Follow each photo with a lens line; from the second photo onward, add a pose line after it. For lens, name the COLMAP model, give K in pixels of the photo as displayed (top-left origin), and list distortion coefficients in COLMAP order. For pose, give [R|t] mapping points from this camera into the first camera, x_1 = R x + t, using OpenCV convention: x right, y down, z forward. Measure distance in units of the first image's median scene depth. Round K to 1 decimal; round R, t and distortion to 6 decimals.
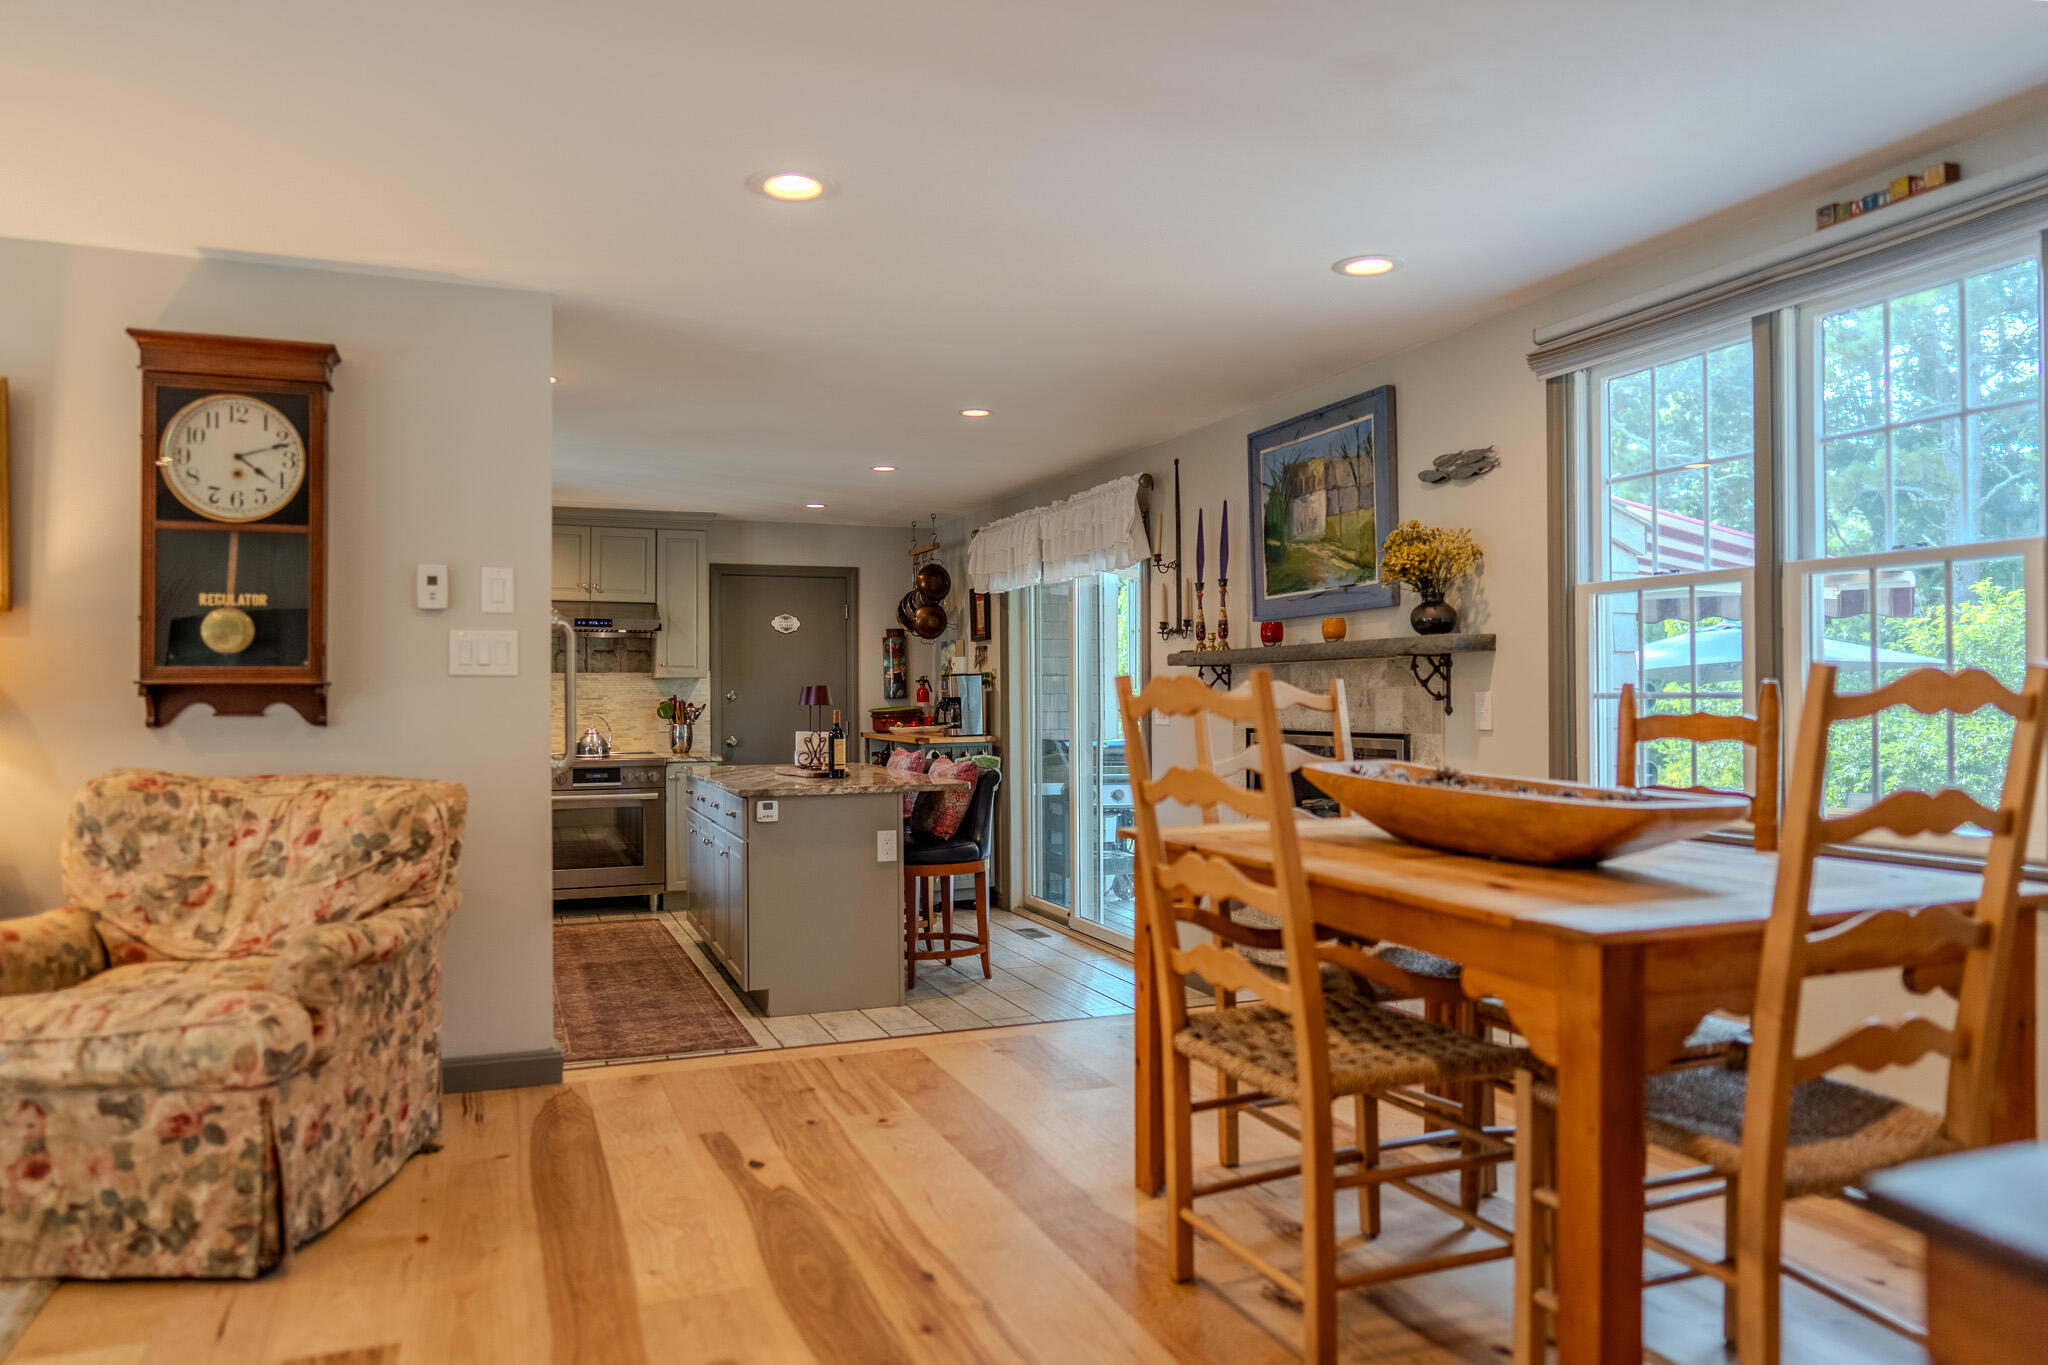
lens RADIAL K [[1365.8, 0, 1024.0], [0, 1365.8, 682.5], [0, 0, 1]] dist [0.002663, 0.001599]
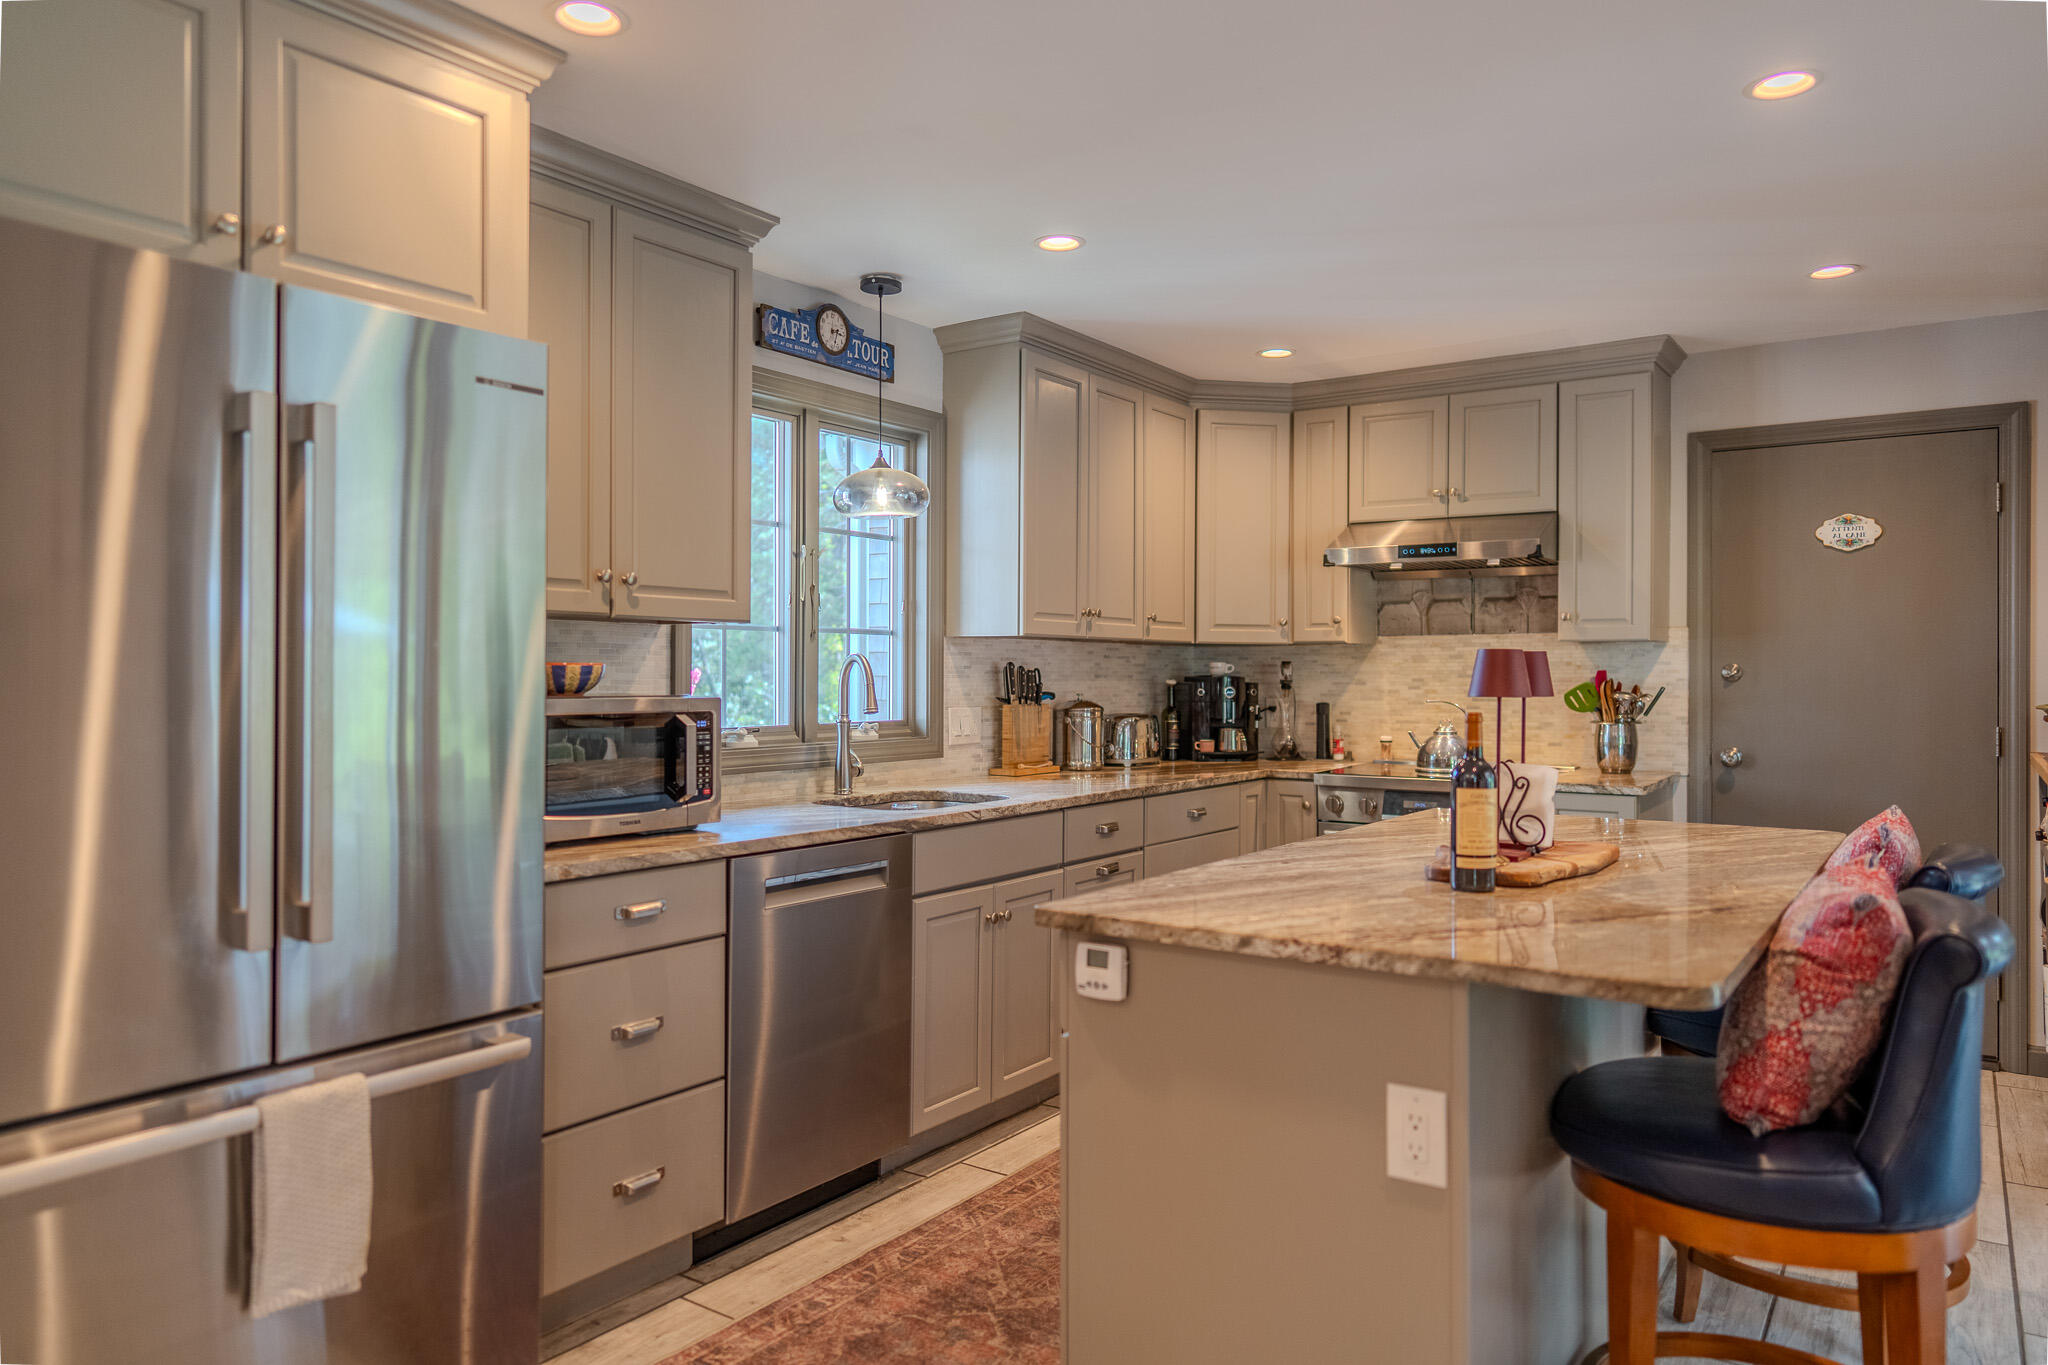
lens RADIAL K [[1351.4, 0, 1024.0], [0, 1351.4, 682.5], [0, 0, 1]] dist [-0.007546, -0.002194]
pose [[0.560615, 0.010422, -0.828011, 0.075758], [0.005309, 0.999855, 0.016179, 0.003734], [0.828060, -0.013467, 0.560478, 0.494387]]
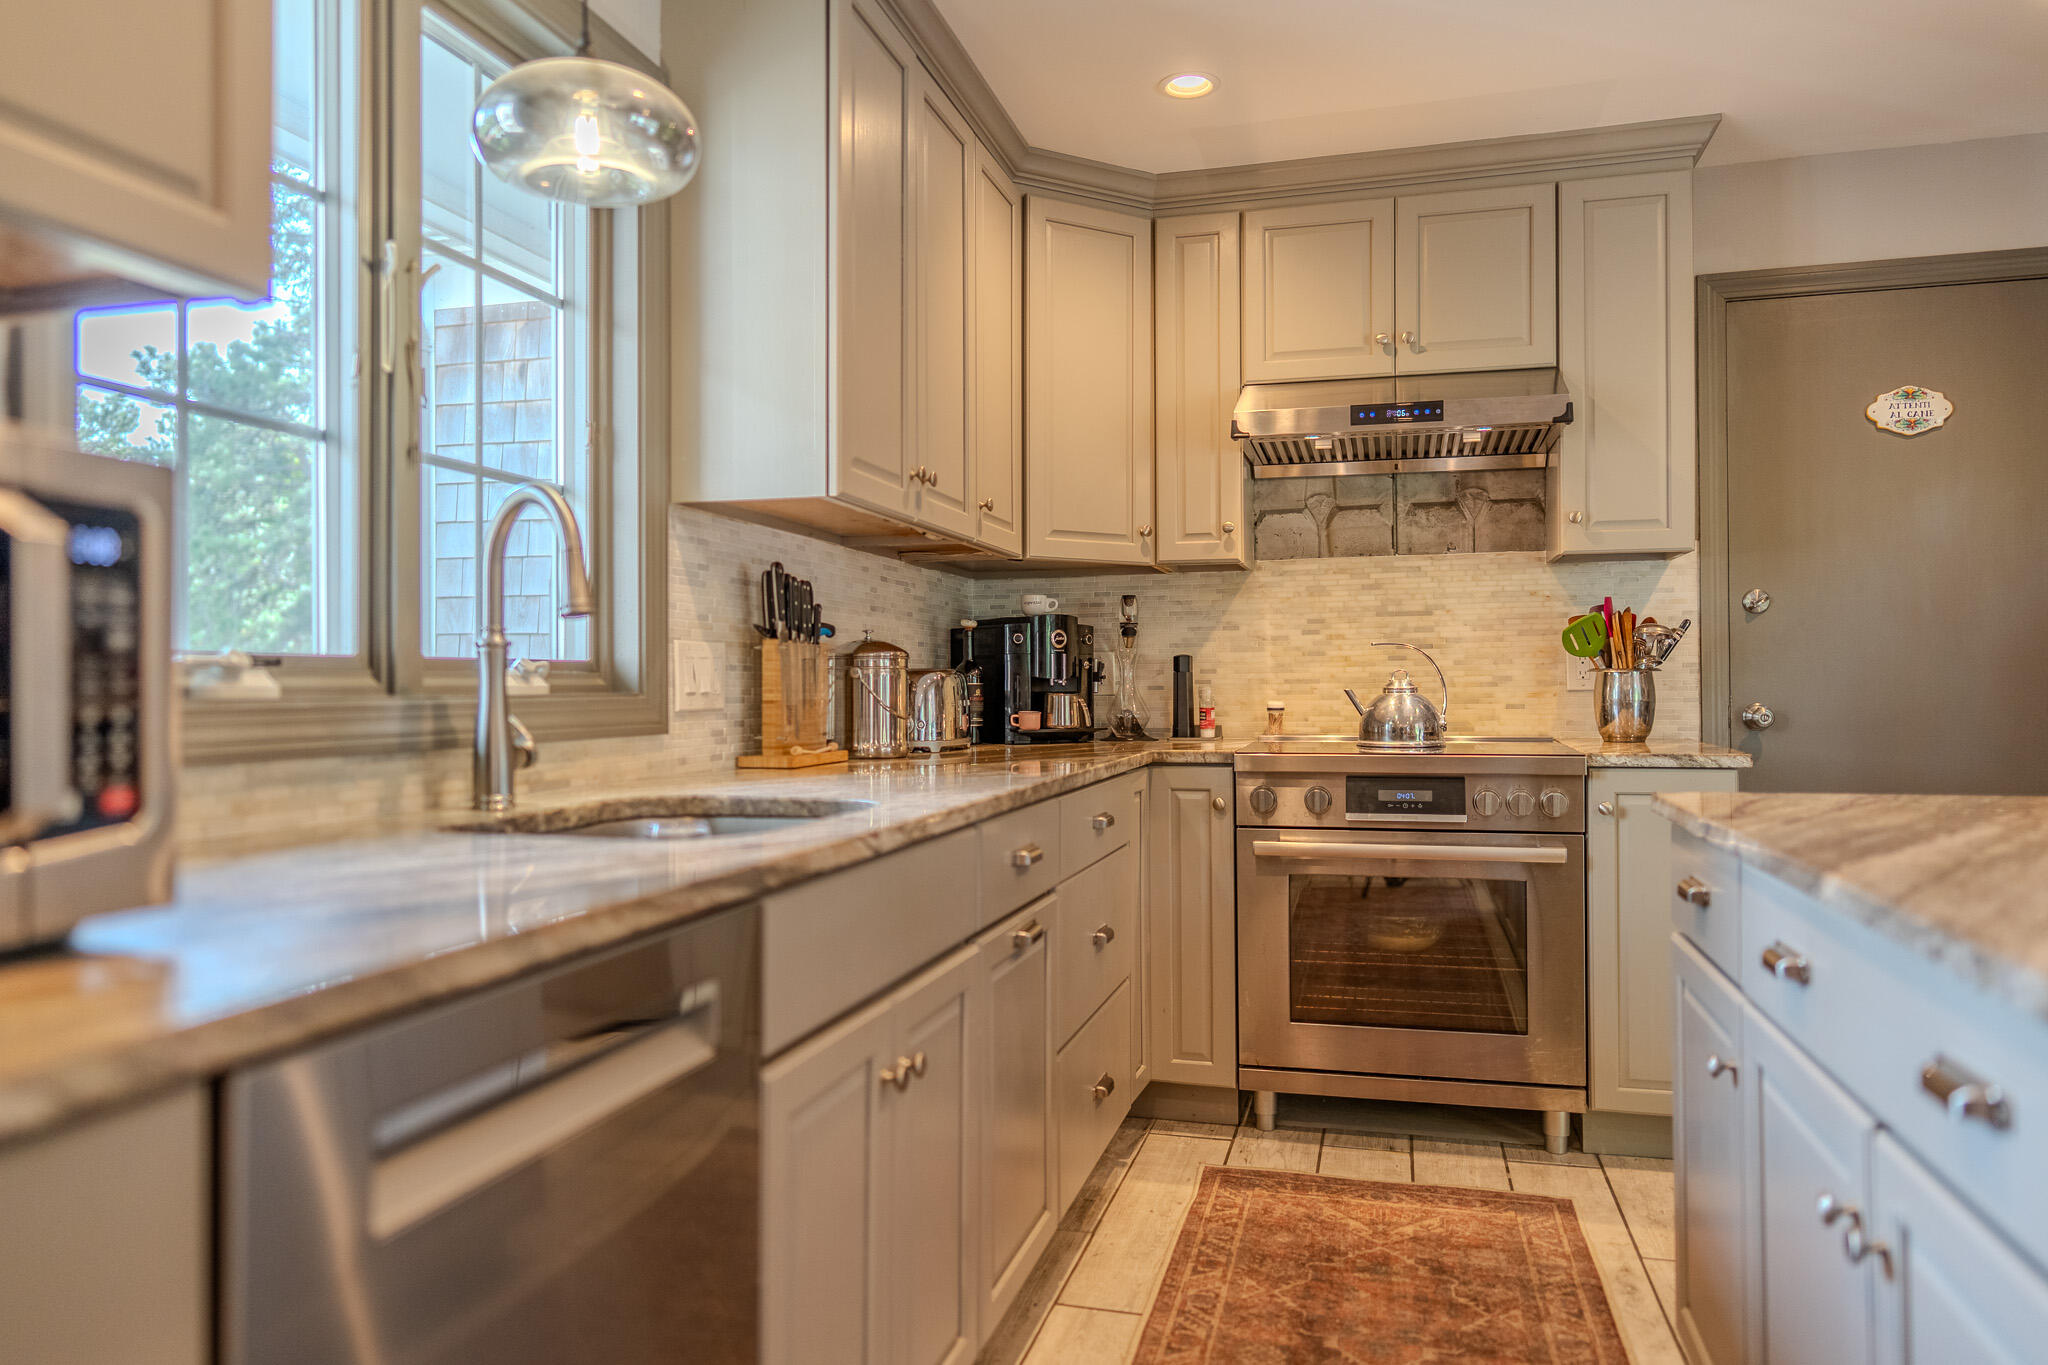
lens RADIAL K [[1359.1, 0, 1024.0], [0, 1359.1, 682.5], [0, 0, 1]] dist [-0.002873, -0.001594]
pose [[0.804075, -0.002628, -0.594521, -0.158954], [0.009754, 0.999914, 0.008772, 0.029450], [0.594447, -0.012853, 0.804032, 0.586132]]
